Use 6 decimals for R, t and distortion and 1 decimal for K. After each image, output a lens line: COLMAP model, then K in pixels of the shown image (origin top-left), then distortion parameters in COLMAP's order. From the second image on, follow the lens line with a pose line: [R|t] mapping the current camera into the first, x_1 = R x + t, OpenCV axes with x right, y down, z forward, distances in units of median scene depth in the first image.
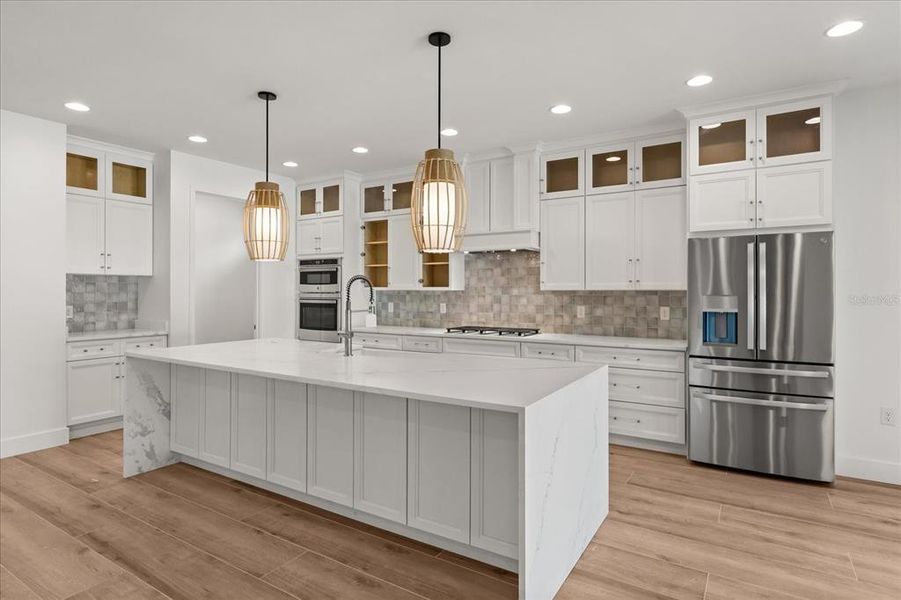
lens RADIAL K [[481.4, 0, 448.3], [0, 481.4, 290.9], [0, 0, 1]] dist [-0.002110, -0.000868]
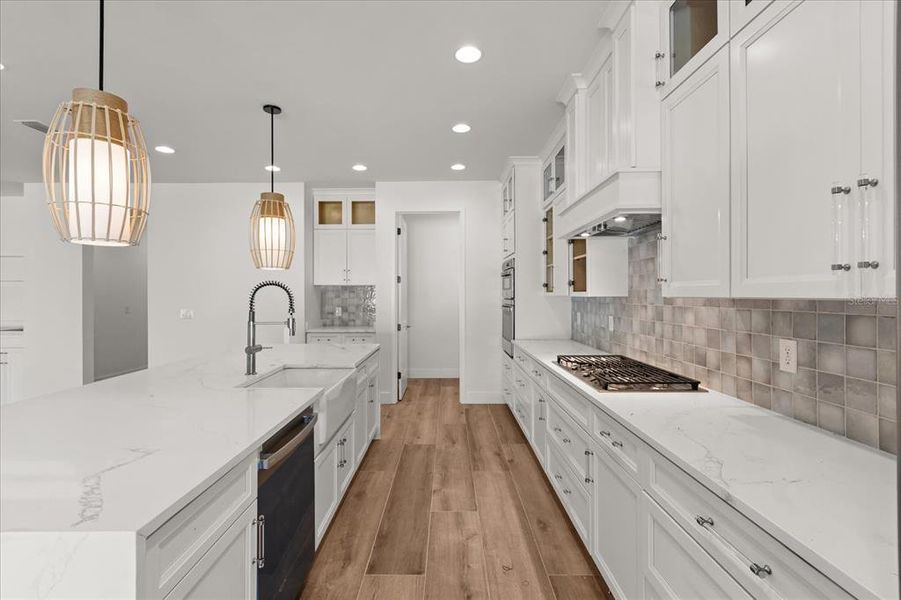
lens RADIAL K [[402.6, 0, 455.4], [0, 402.6, 295.8], [0, 0, 1]] dist [-0.001155, -0.000124]
pose [[0.549539, -0.000739, -0.835468, 0.381700], [0.002853, 0.999995, 0.000992, -0.003779], [0.835463, -0.002929, 0.549538, 0.592592]]
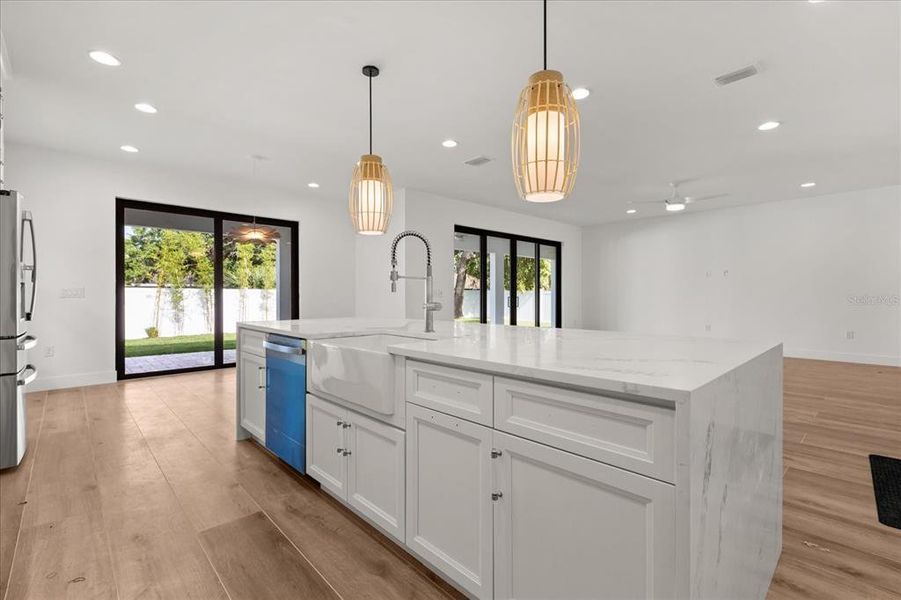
lens RADIAL K [[402.8, 0, 447.5], [0, 402.8, 299.8], [0, 0, 1]] dist [0.000741, -0.000105]
pose [[-0.969101, -0.003290, 0.246640, -0.270551], [-0.000507, 0.999935, 0.011348, 0.046128], [-0.246662, 0.010873, -0.969041, 1.078076]]
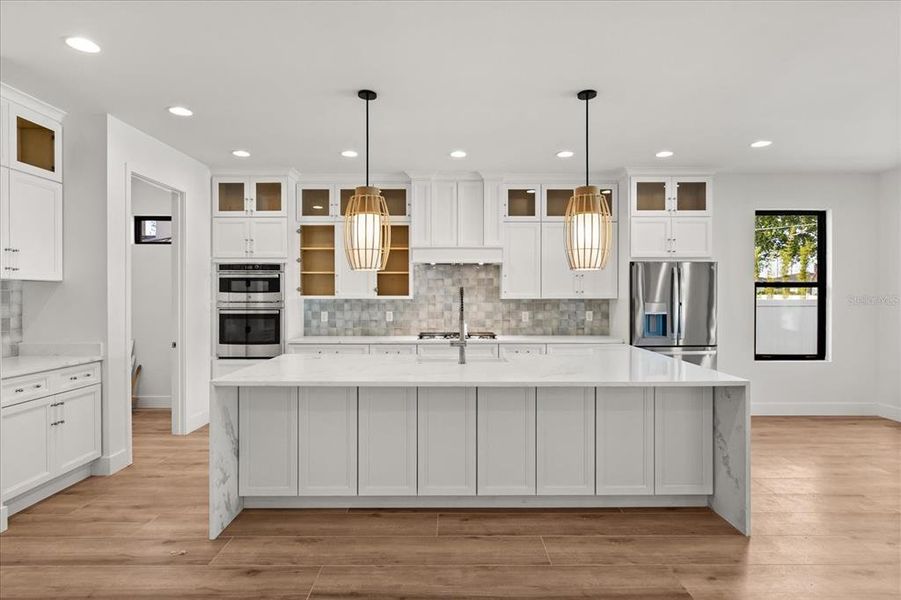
lens RADIAL K [[477.4, 0, 439.7], [0, 477.4, 298.4], [0, 0, 1]] dist [-0.002673, -0.000072]
pose [[0.848915, -0.004321, 0.528511, -0.524036], [0.000631, 0.999974, 0.007162, -0.010336], [-0.528529, -0.005746, 0.848896, 0.091149]]
